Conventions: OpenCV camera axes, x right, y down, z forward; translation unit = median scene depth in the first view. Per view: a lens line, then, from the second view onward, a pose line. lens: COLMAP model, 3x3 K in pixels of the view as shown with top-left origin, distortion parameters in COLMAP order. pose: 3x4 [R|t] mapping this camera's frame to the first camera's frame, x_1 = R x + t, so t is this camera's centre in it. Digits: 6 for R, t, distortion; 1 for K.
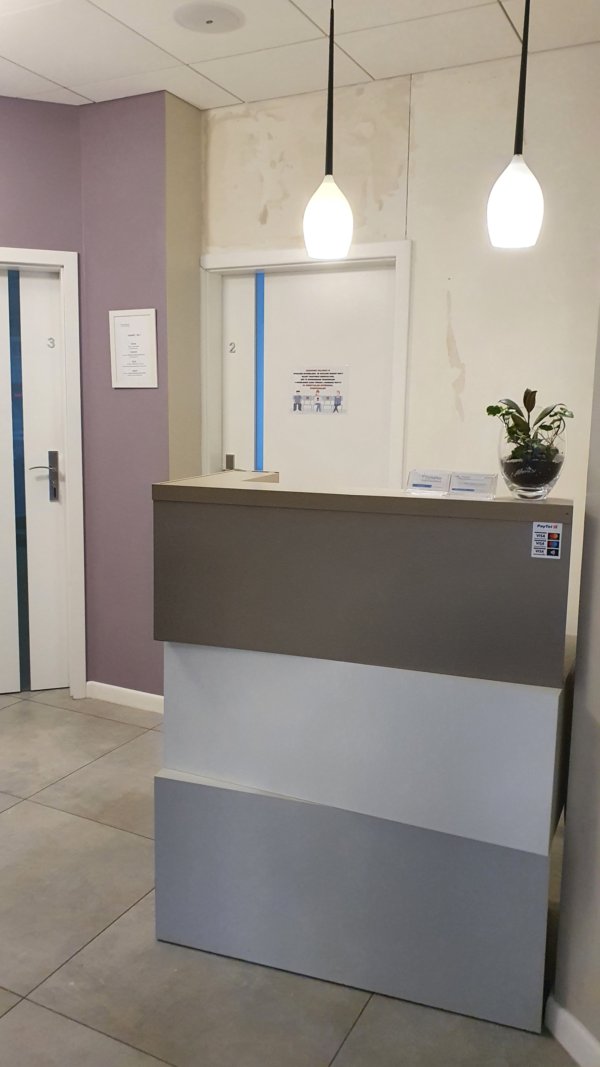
lens RADIAL K [[855.6, 0, 300.0], [0, 855.6, 533.5], [0, 0, 1]] dist [0.095548, -0.004362]
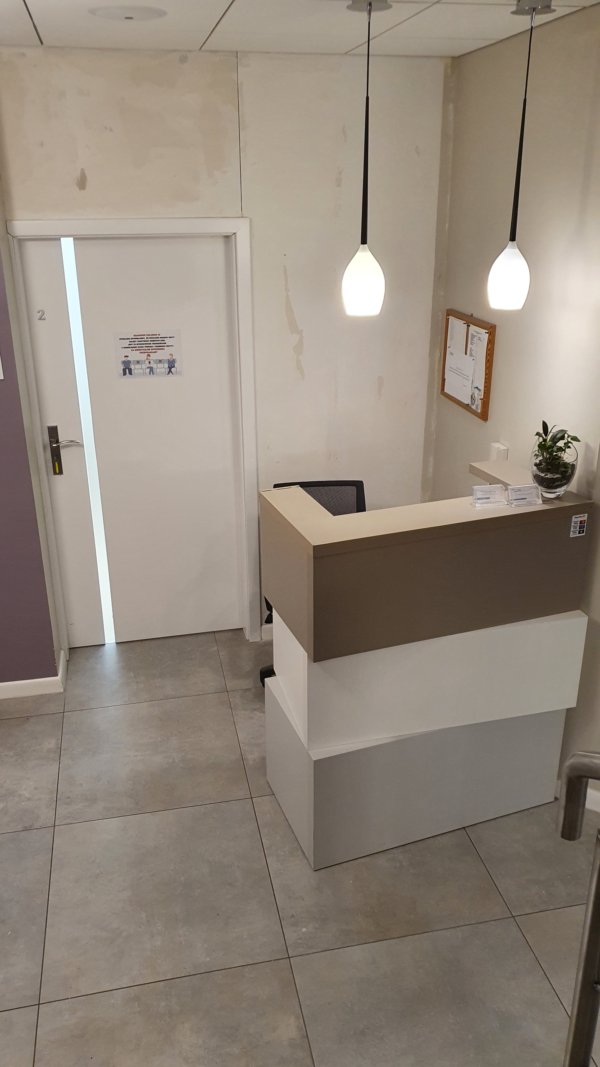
lens RADIAL K [[832.3, 0, 301.7], [0, 832.3, 532.1], [0, 0, 1]] dist [0.098262, -0.004793]
pose [[0.762093, -0.269229, 0.588838, -0.494371], [0.111521, 0.950438, 0.290226, -0.238228], [-0.637791, -0.155511, 0.754347, 0.091091]]
